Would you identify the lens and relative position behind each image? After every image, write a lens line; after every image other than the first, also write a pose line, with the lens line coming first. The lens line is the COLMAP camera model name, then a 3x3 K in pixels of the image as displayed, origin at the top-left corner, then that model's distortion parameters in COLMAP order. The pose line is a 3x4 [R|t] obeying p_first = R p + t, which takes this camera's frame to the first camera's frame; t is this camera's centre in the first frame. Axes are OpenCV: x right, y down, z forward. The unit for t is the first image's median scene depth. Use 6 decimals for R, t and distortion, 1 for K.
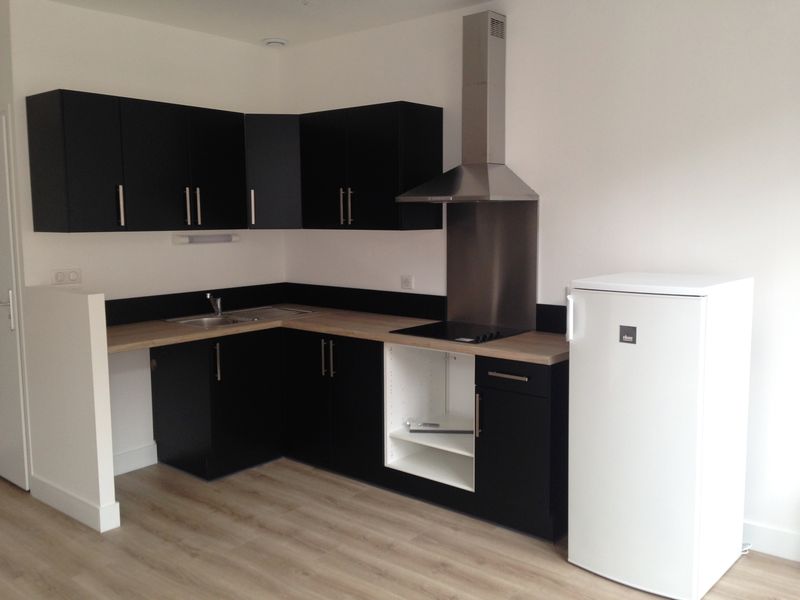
lens RADIAL K [[731.0, 0, 400.0], [0, 731.0, 300.0], [0, 0, 1]] dist [0.102466, -0.183880]
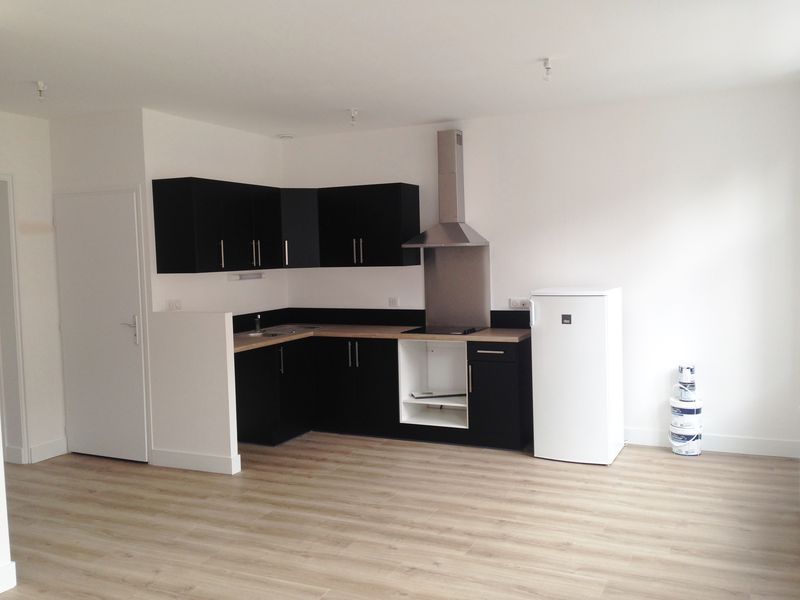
lens RADIAL K [[731.0, 0, 400.0], [0, 731.0, 300.0], [0, 0, 1]] dist [0.102466, -0.183880]
pose [[0.966215, -0.035482, 0.255284, -0.386681], [0.049584, 0.997567, -0.049013, 0.048401], [-0.252924, 0.060015, 0.965623, -0.453398]]
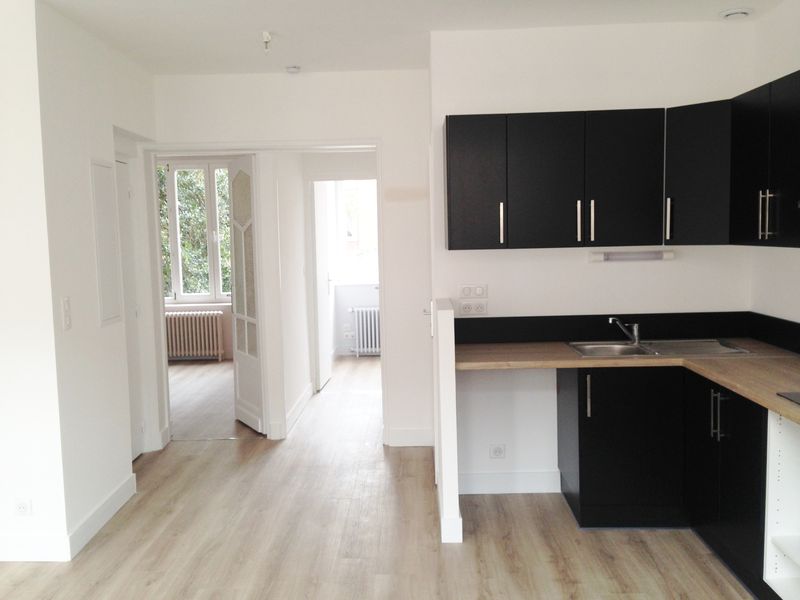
lens RADIAL K [[731.0, 0, 400.0], [0, 731.0, 300.0], [0, 0, 1]] dist [0.102466, -0.183880]
pose [[0.627901, 0.060820, -0.775913, 0.290262], [-0.070549, 0.997286, 0.021081, -0.033790], [0.775089, 0.041503, 0.630487, 0.261192]]
